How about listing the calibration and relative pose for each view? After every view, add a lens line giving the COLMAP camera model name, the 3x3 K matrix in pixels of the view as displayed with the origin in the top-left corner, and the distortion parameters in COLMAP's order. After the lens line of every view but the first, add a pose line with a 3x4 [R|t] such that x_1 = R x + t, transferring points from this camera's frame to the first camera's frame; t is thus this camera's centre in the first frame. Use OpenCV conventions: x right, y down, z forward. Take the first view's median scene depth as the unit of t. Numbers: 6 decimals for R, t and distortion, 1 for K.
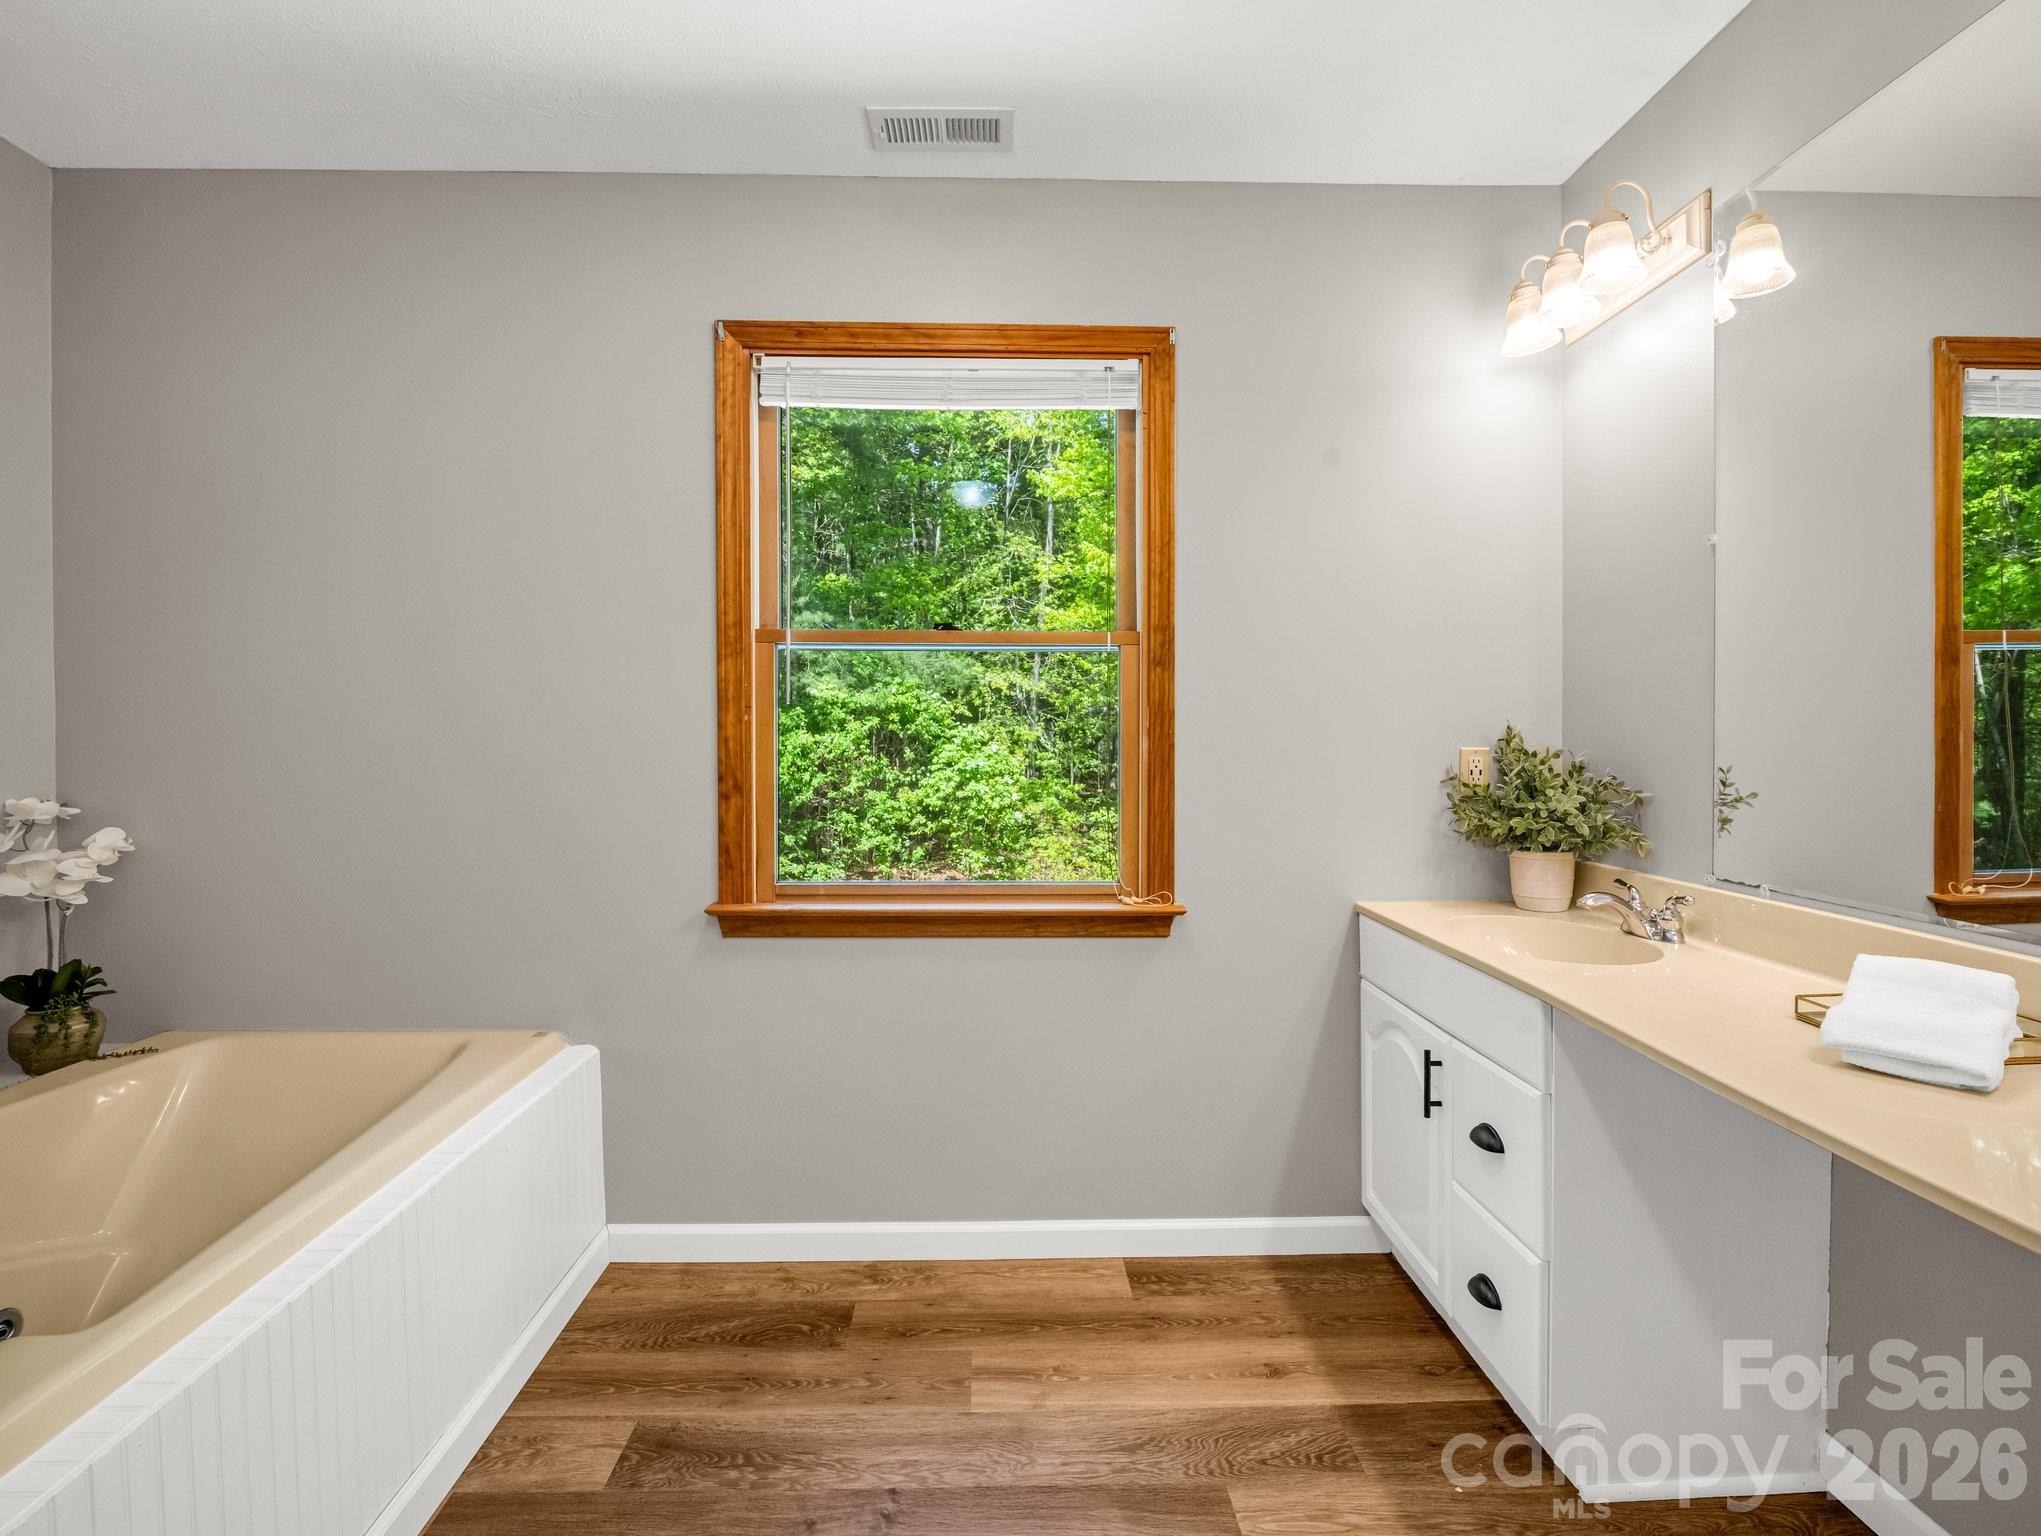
lens RADIAL K [[997.1, 0, 1006.8], [0, 997.1, 759.2], [0, 0, 1]] dist [-0.012778, -0.001649]
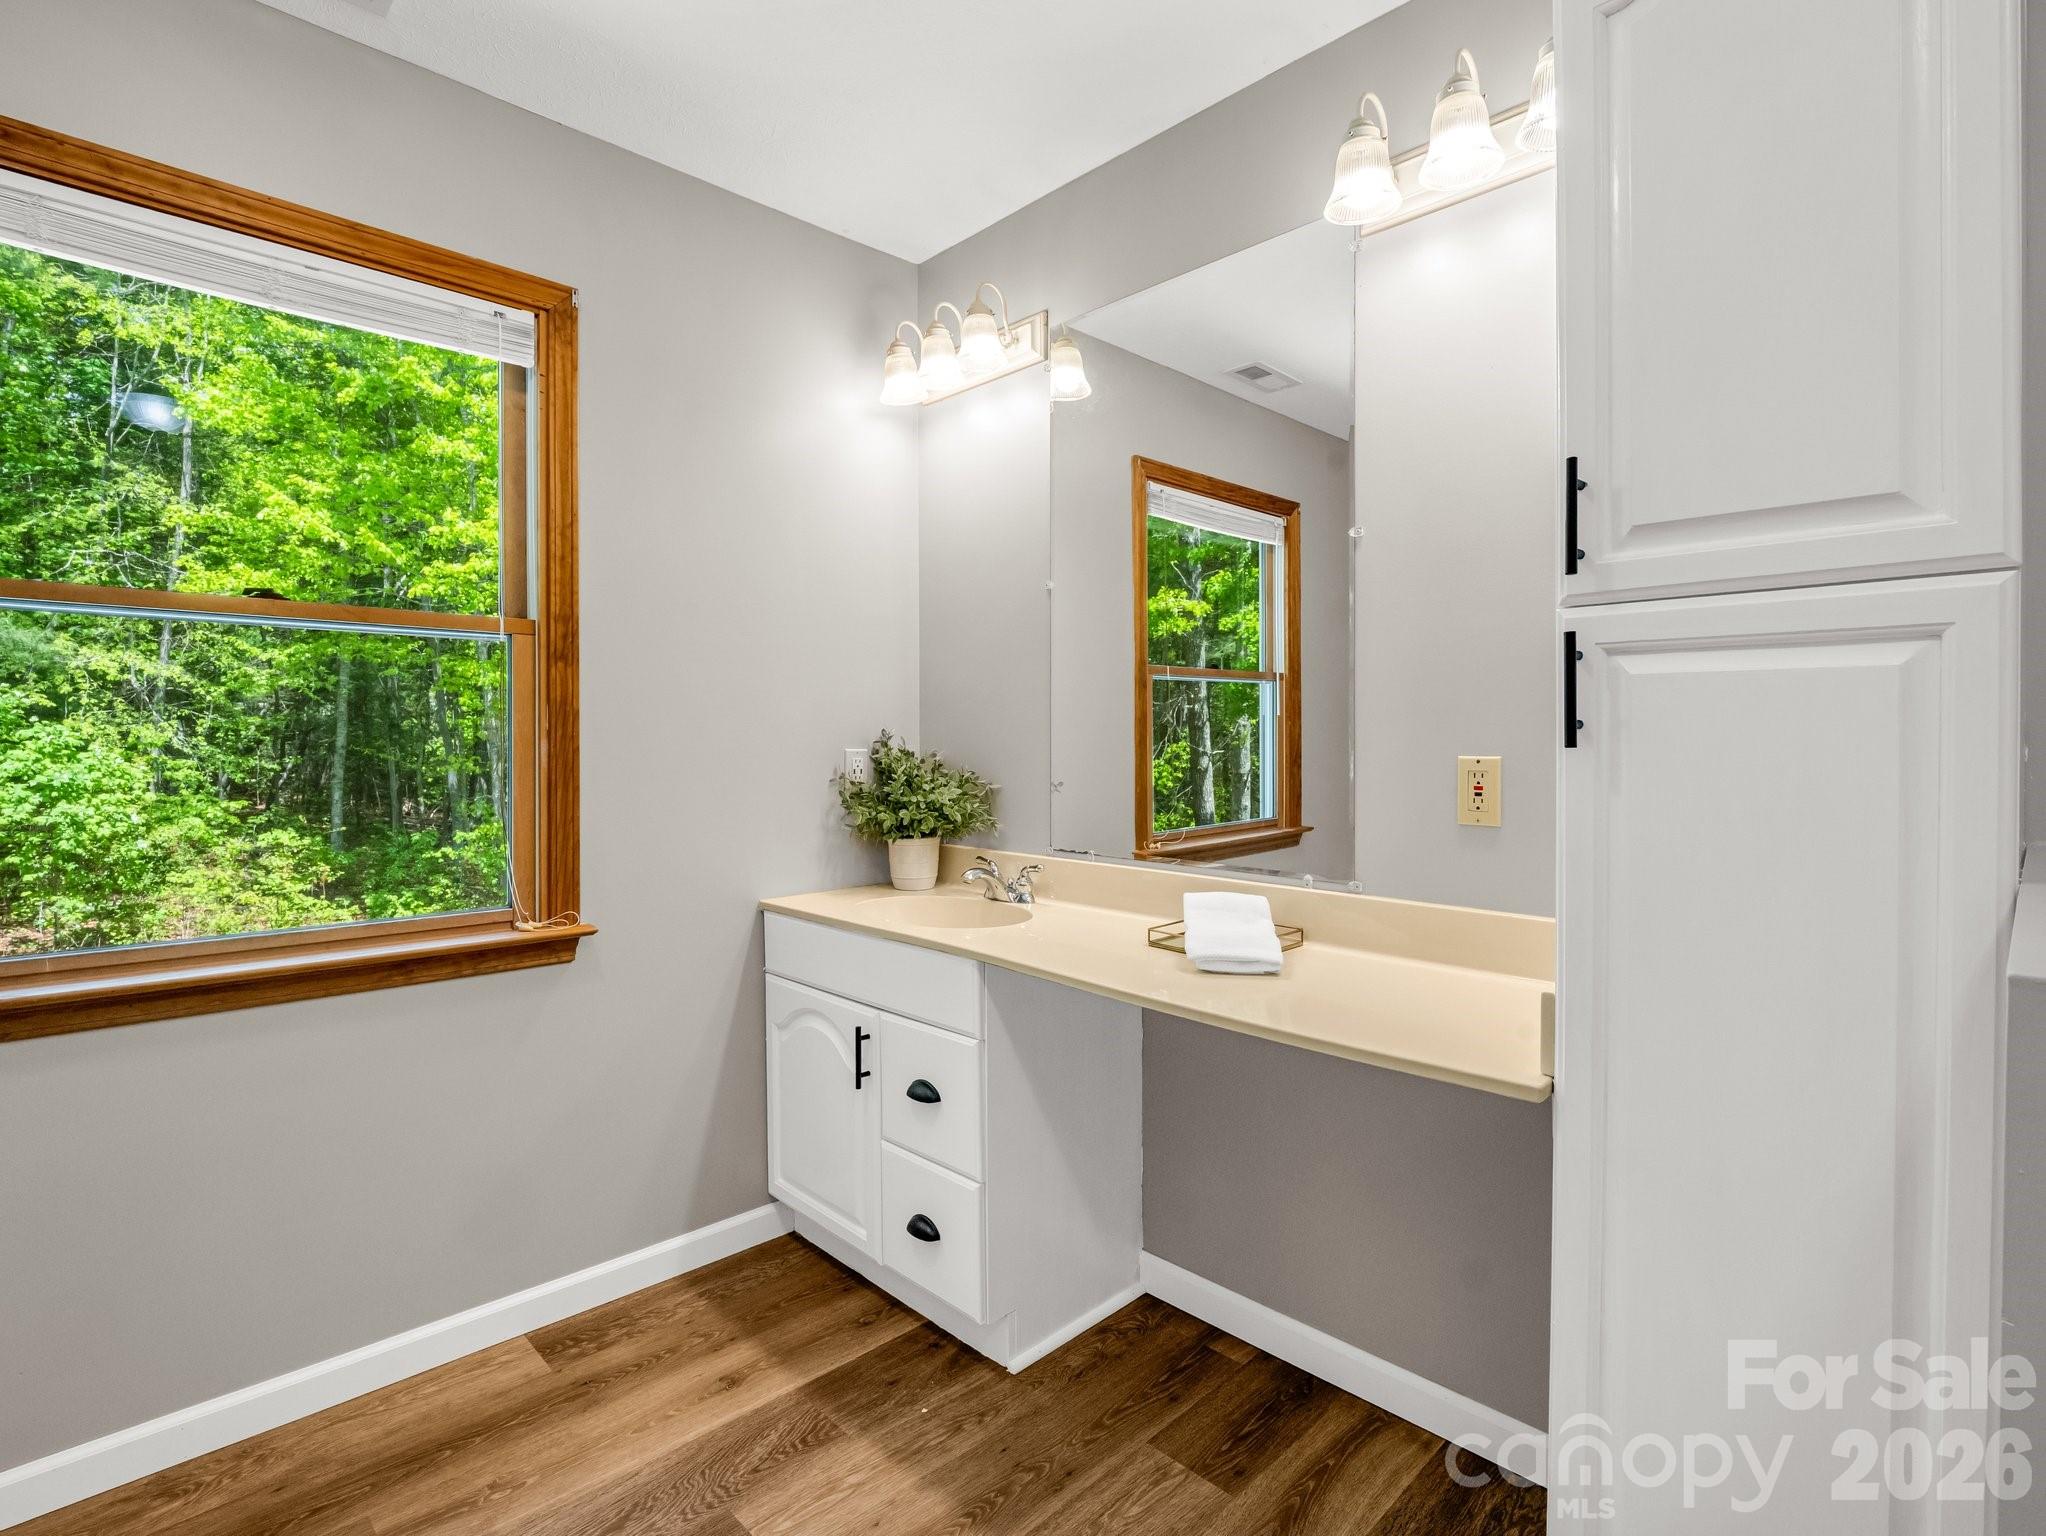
lens RADIAL K [[1007.7, 0, 1015.4], [0, 1007.7, 755.6], [0, 0, 1]] dist [-0.002556, -0.004687]
pose [[0.742992, -0.009079, 0.669238, -0.155826], [0.013807, 0.999903, -0.001765, 0.000091], [-0.669158, 0.010551, 0.743046, 0.051192]]
